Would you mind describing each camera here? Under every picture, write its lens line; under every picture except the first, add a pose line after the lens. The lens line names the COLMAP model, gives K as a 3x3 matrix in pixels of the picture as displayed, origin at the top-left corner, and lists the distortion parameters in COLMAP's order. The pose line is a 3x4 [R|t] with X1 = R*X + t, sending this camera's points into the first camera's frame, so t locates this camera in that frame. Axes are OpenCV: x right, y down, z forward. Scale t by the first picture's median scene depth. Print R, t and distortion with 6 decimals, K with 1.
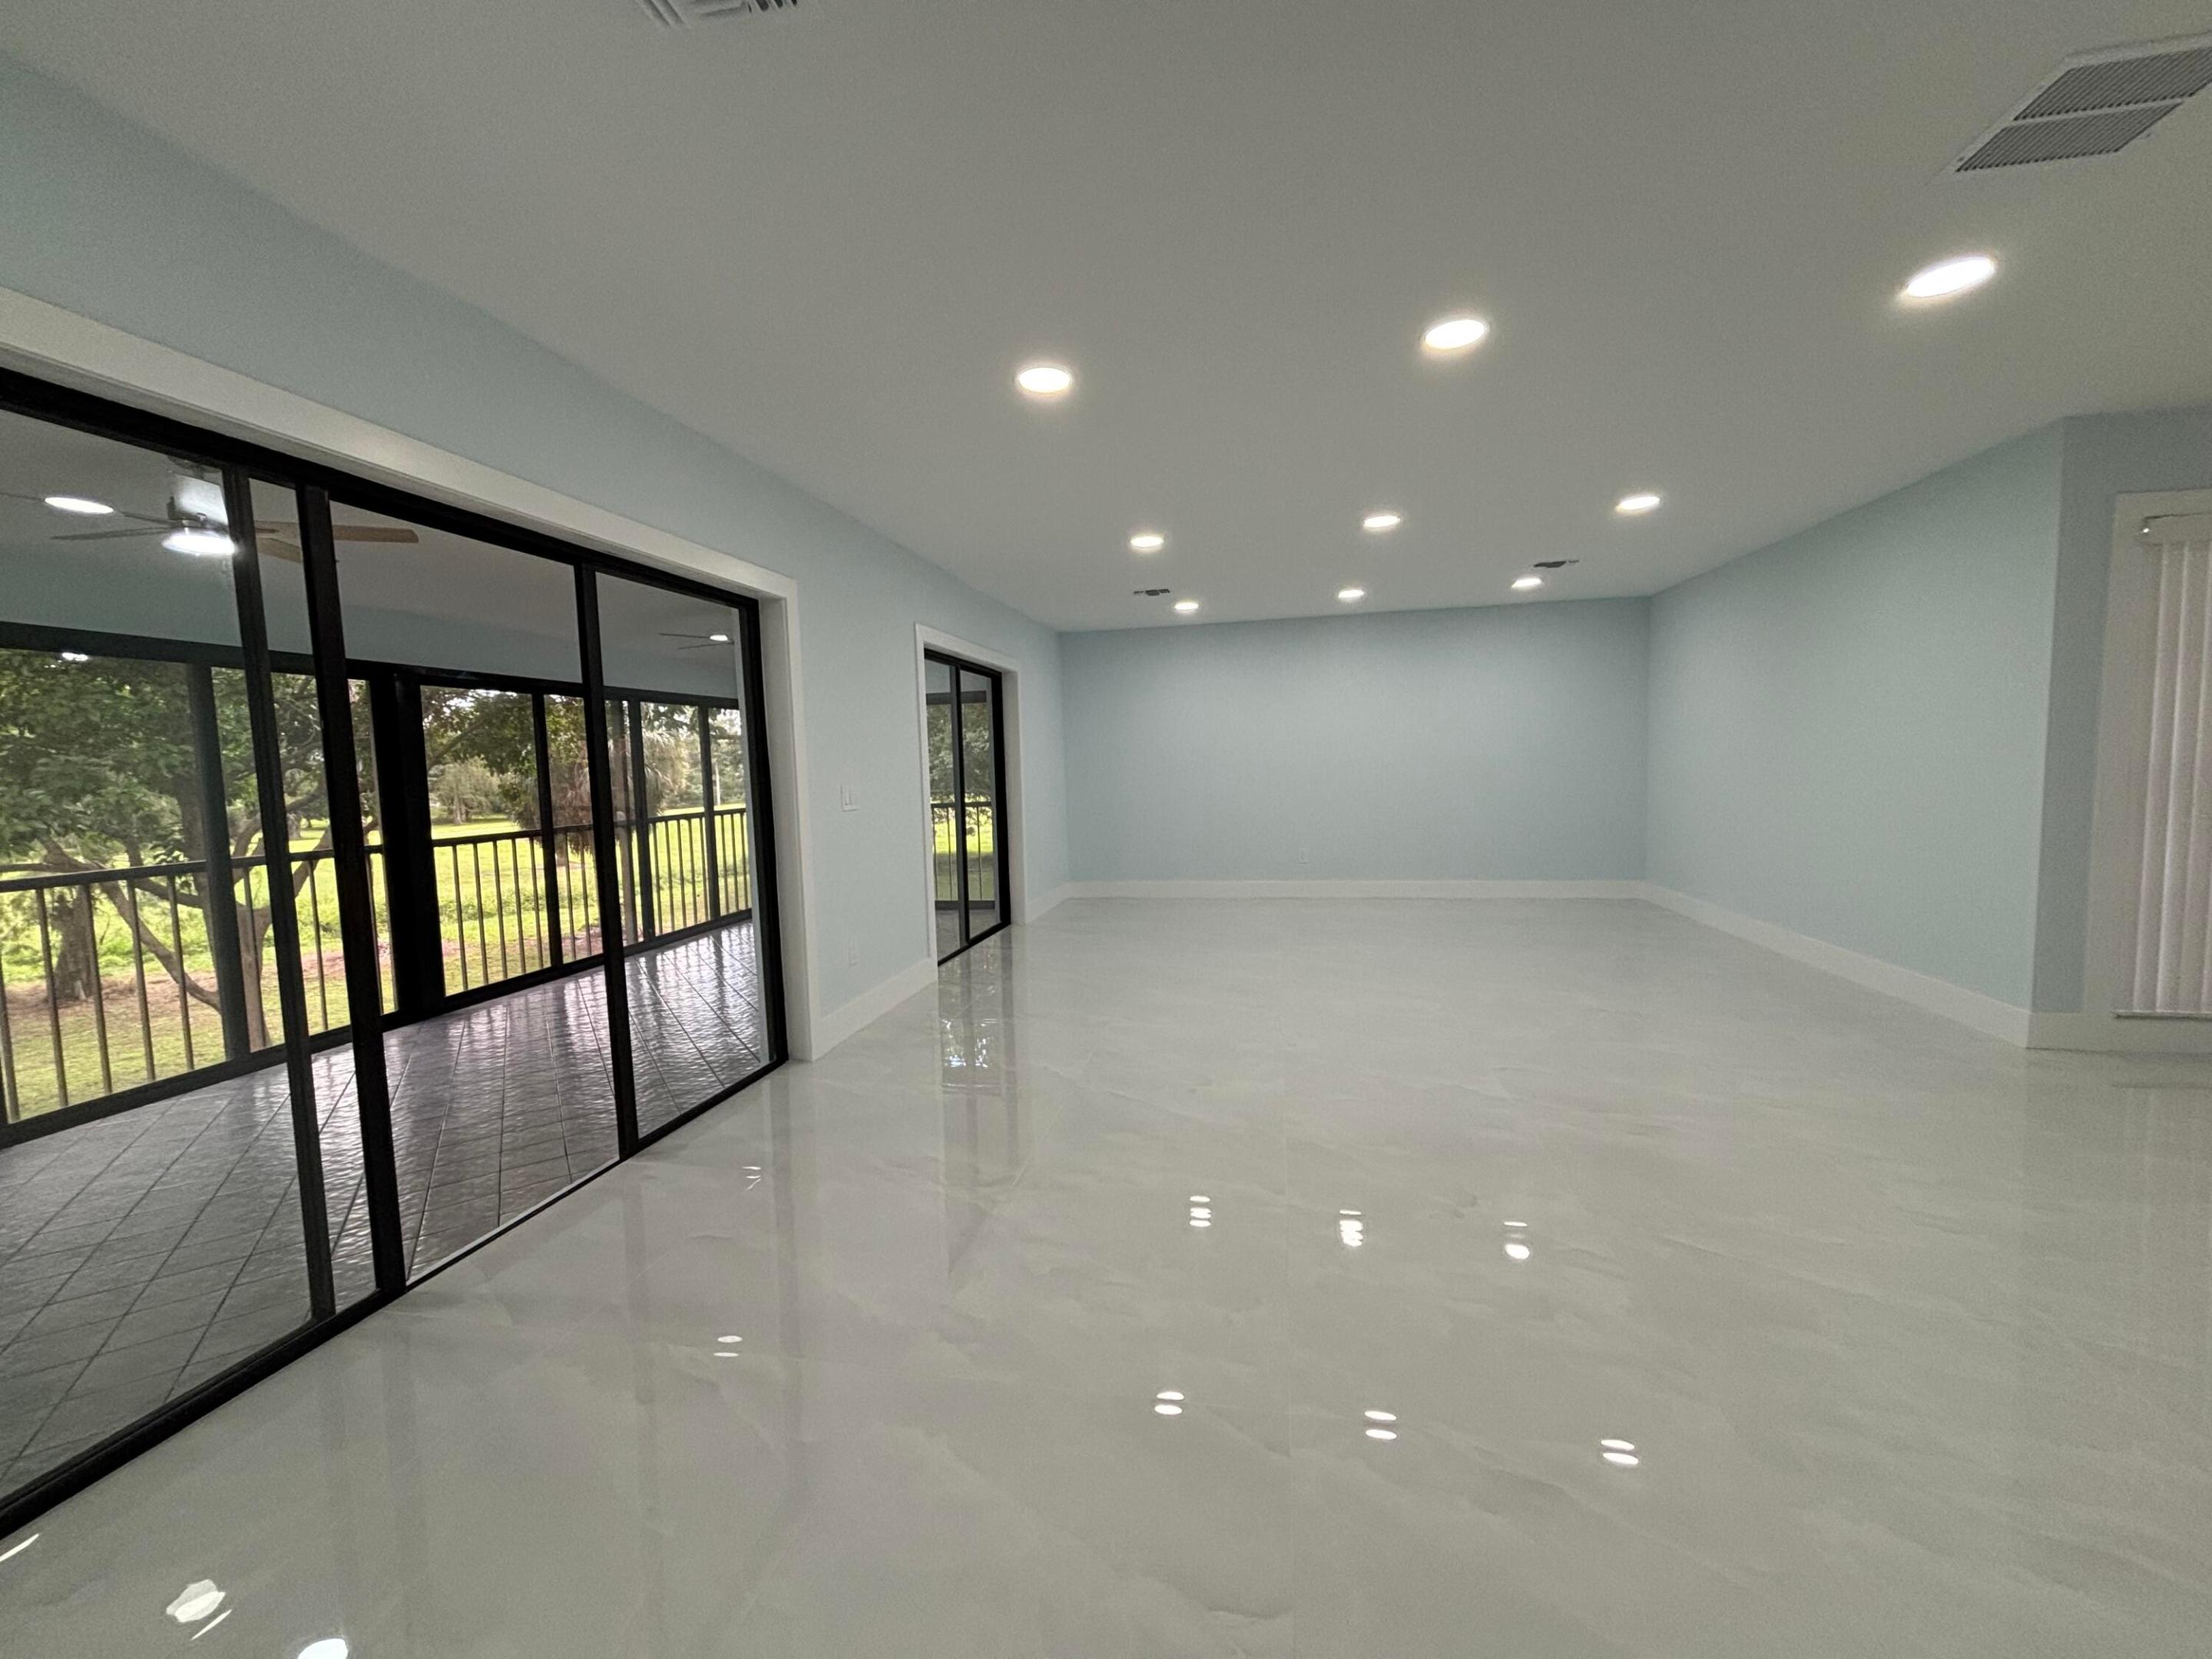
lens RADIAL K [[886.2, 0, 1101.6], [0, 886.2, 829.3], [0, 0, 1]] dist [-0.000760, -0.000394]
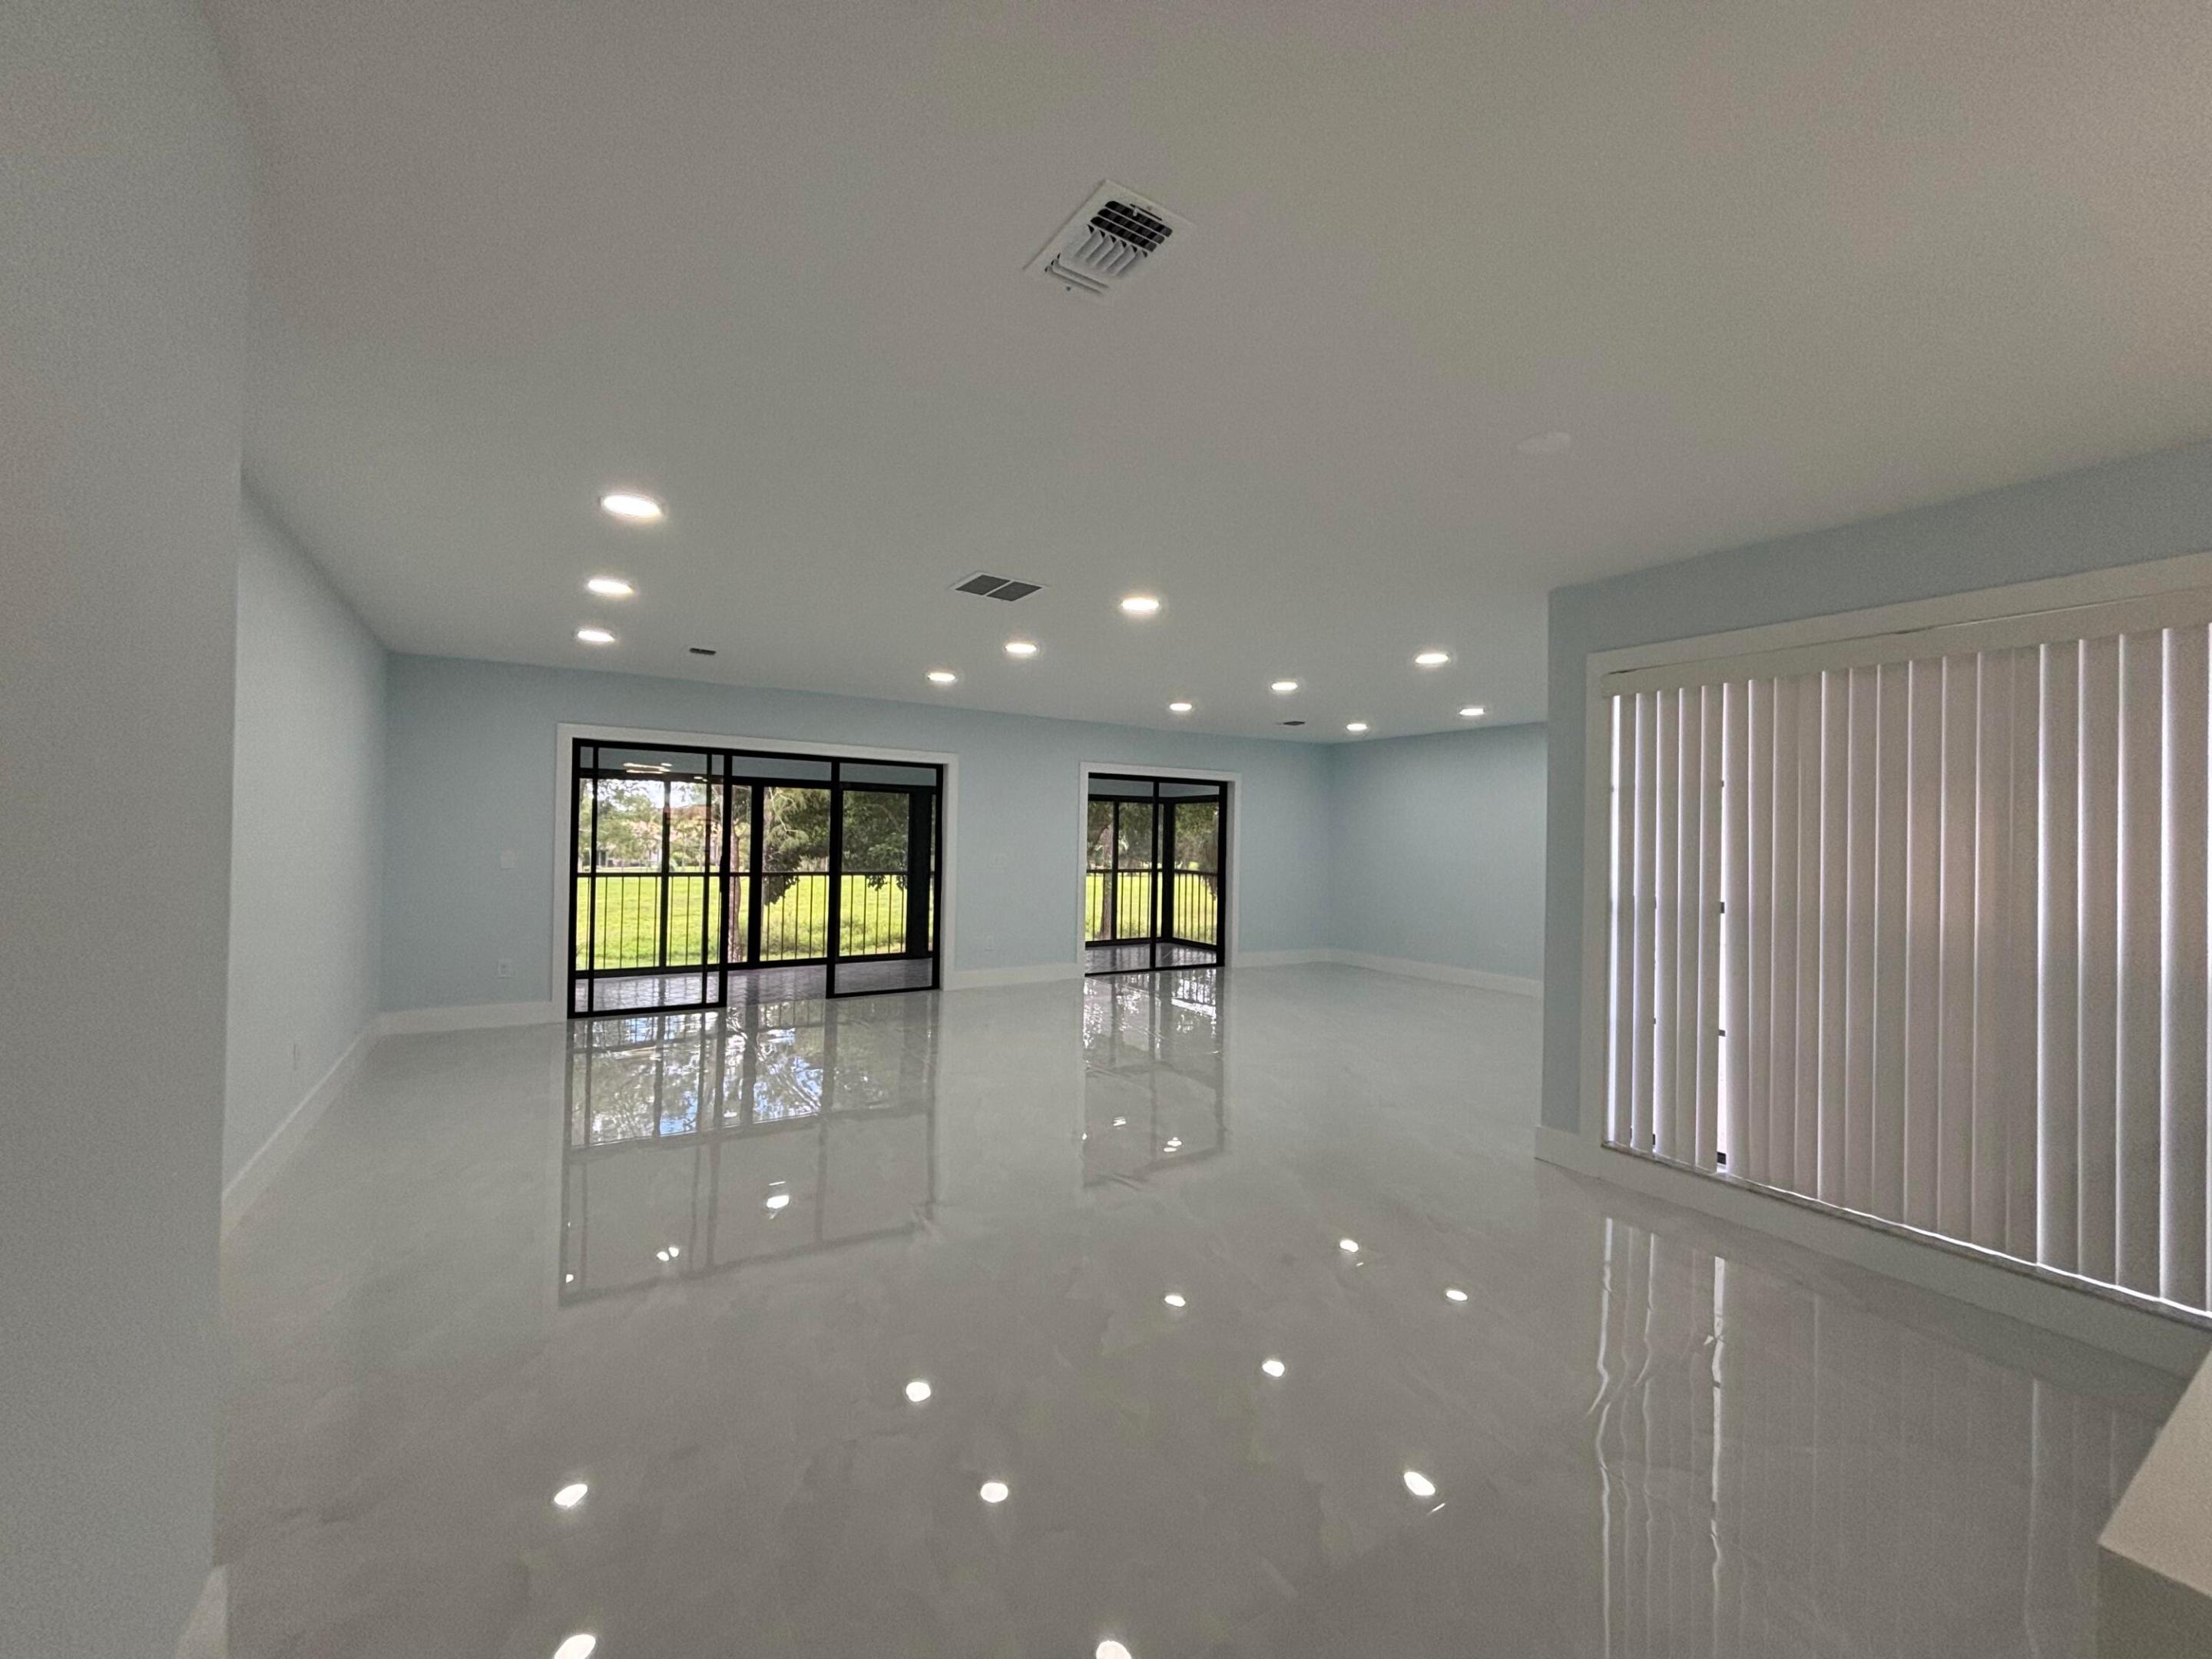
lens RADIAL K [[886.2, 0, 1101.6], [0, 886.2, 829.3], [0, 0, 1]] dist [-0.000760, -0.000394]
pose [[0.693572, 0.037841, -0.719393, 0.862062], [-0.094502, 0.994769, -0.038784, -0.035423], [0.714162, 0.094884, 0.693519, -0.098457]]
